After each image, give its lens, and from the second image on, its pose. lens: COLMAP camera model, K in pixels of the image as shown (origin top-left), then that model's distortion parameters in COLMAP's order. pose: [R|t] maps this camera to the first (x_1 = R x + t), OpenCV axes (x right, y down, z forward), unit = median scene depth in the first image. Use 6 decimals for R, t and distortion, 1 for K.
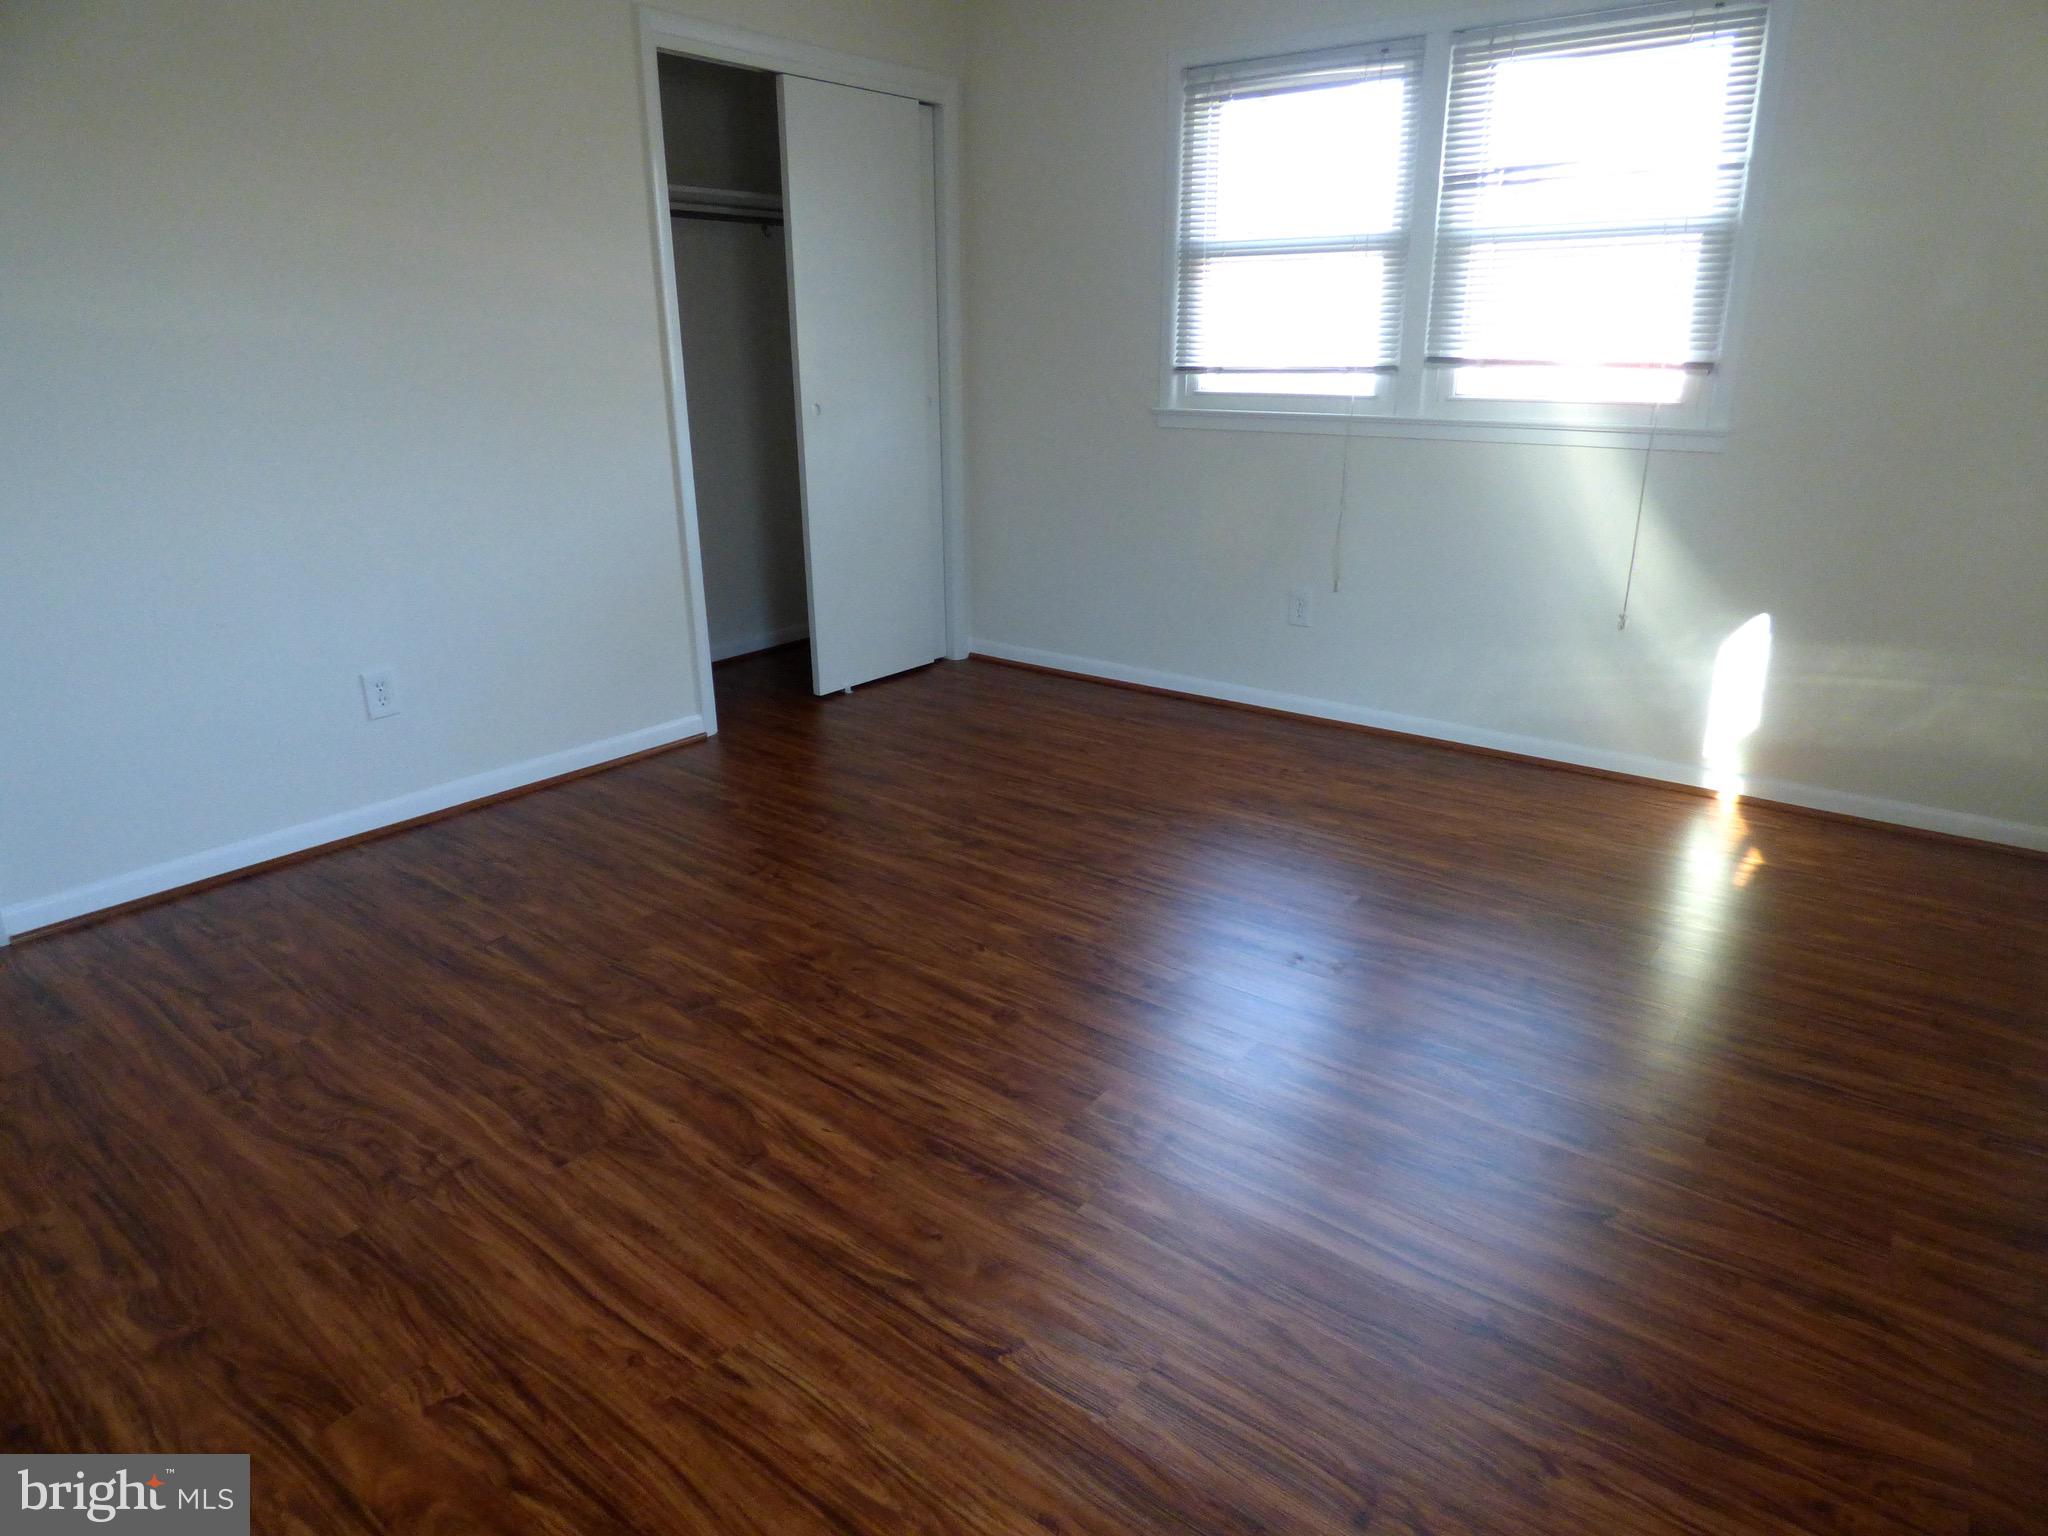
lens RADIAL K [[1247.0, 0, 1034.4], [0, 1247.0, 753.7], [0, 0, 1]] dist [-0.023896, 0.011569]
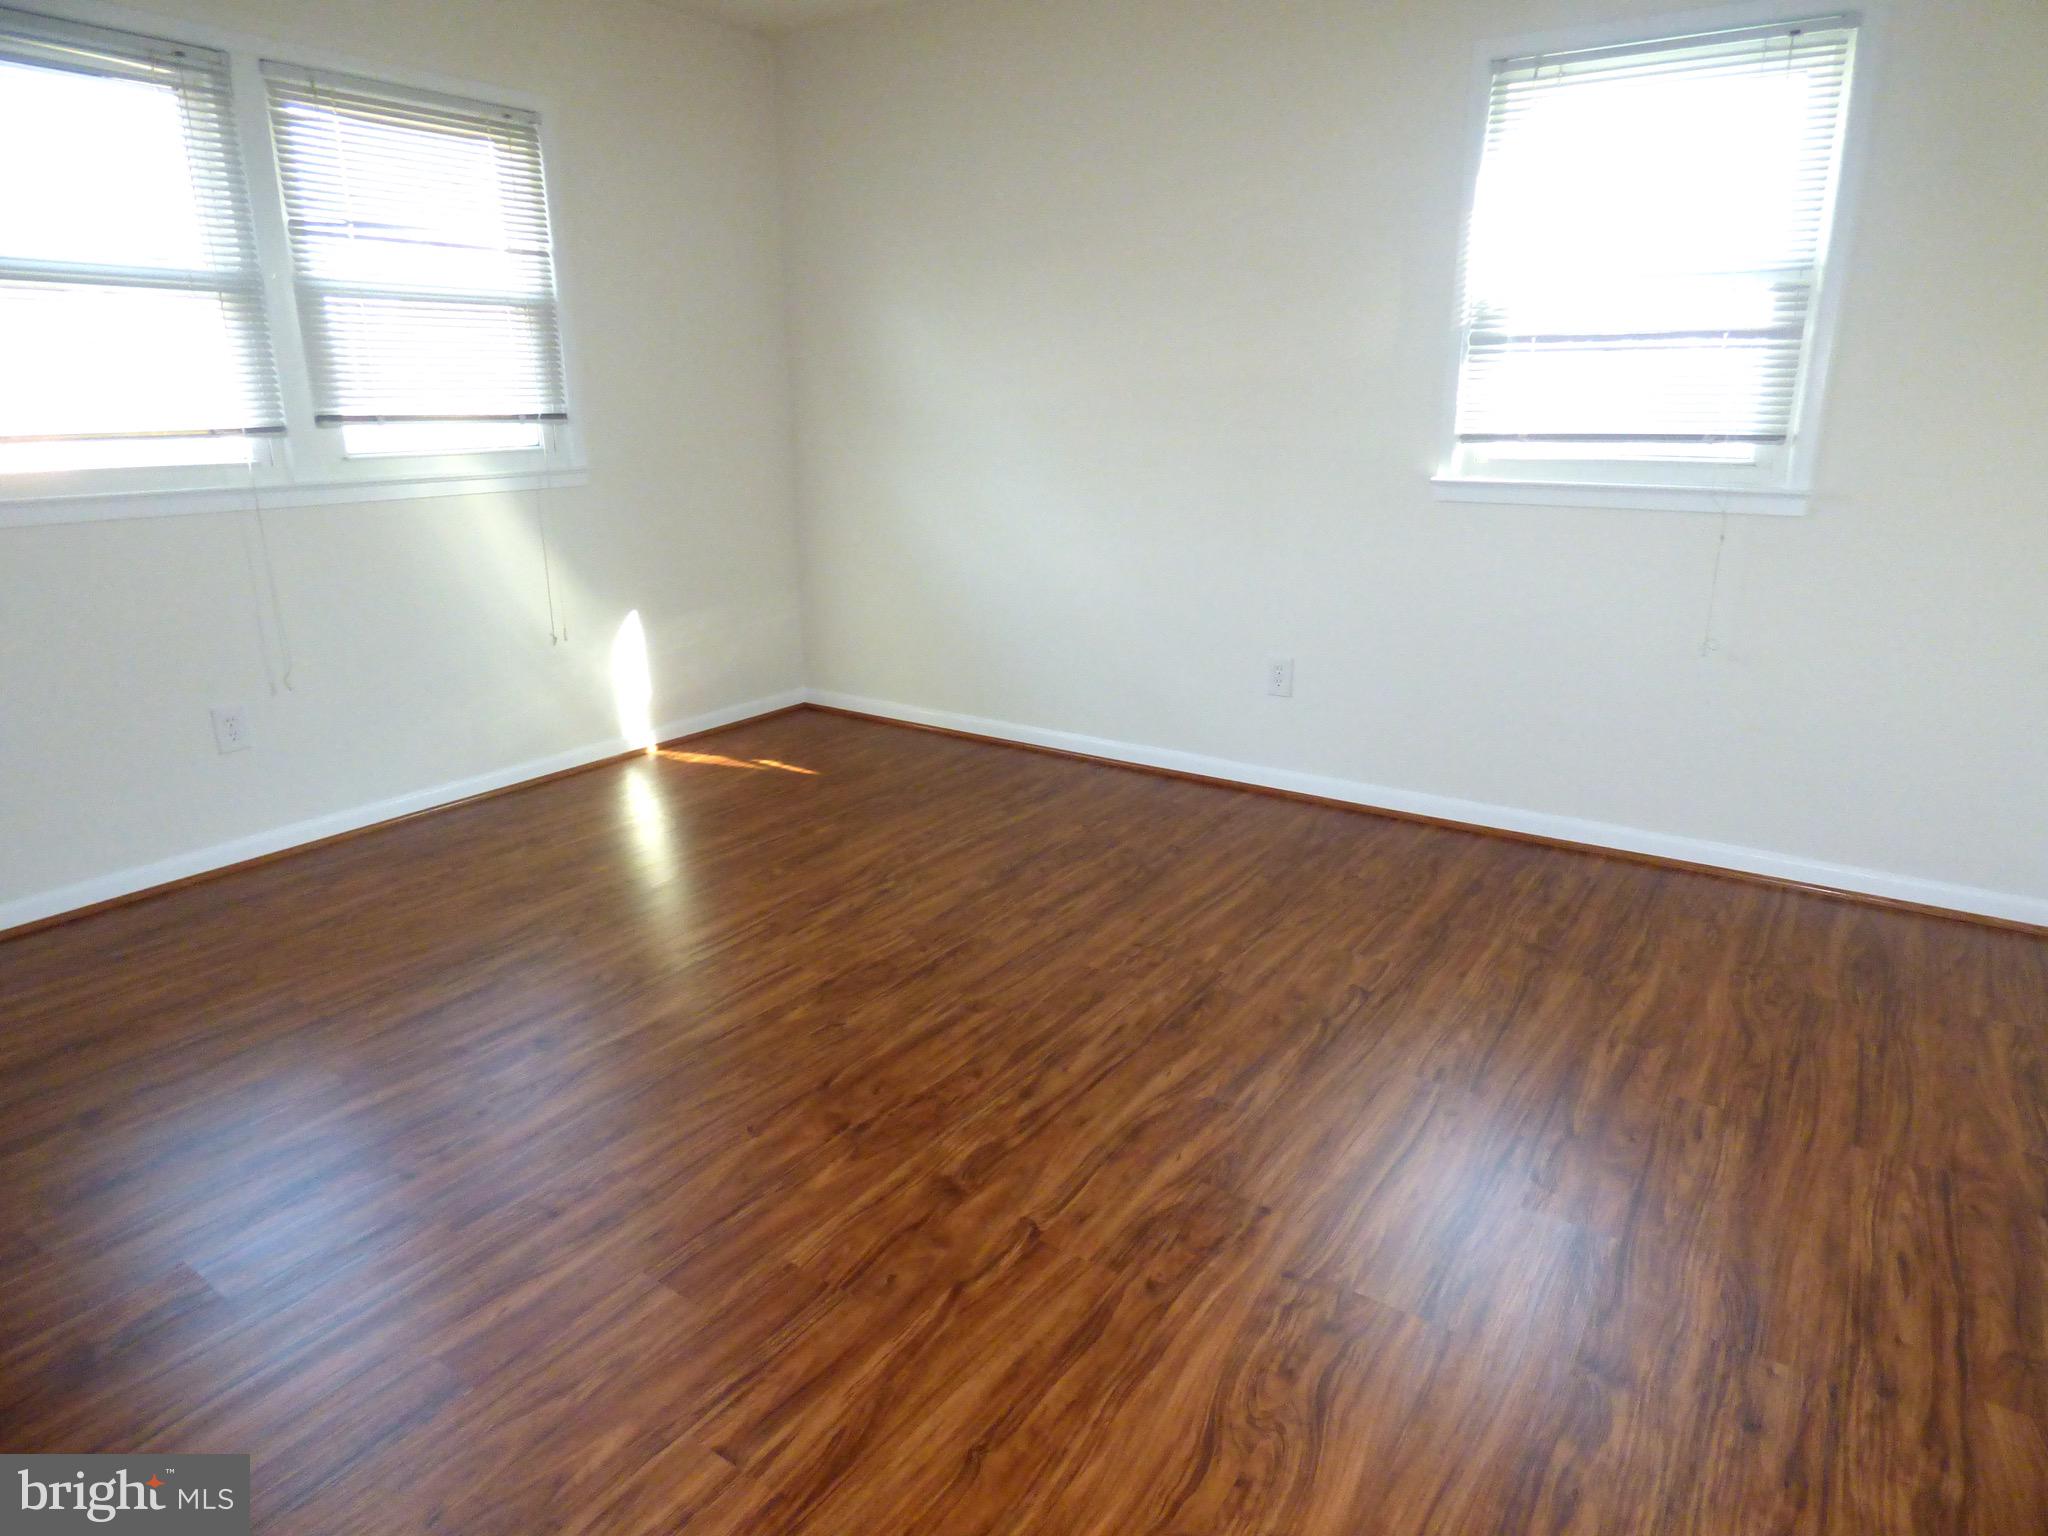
lens RADIAL K [[1247.0, 0, 1020.6], [0, 1247.0, 775.1], [0, 0, 1]] dist [-0.023896, 0.011569]
pose [[-0.079388, -0.290811, 0.953481, -0.991885], [0.311644, 0.901315, 0.300848, -0.285834], [-0.946877, 0.321030, 0.019076, 0.852900]]
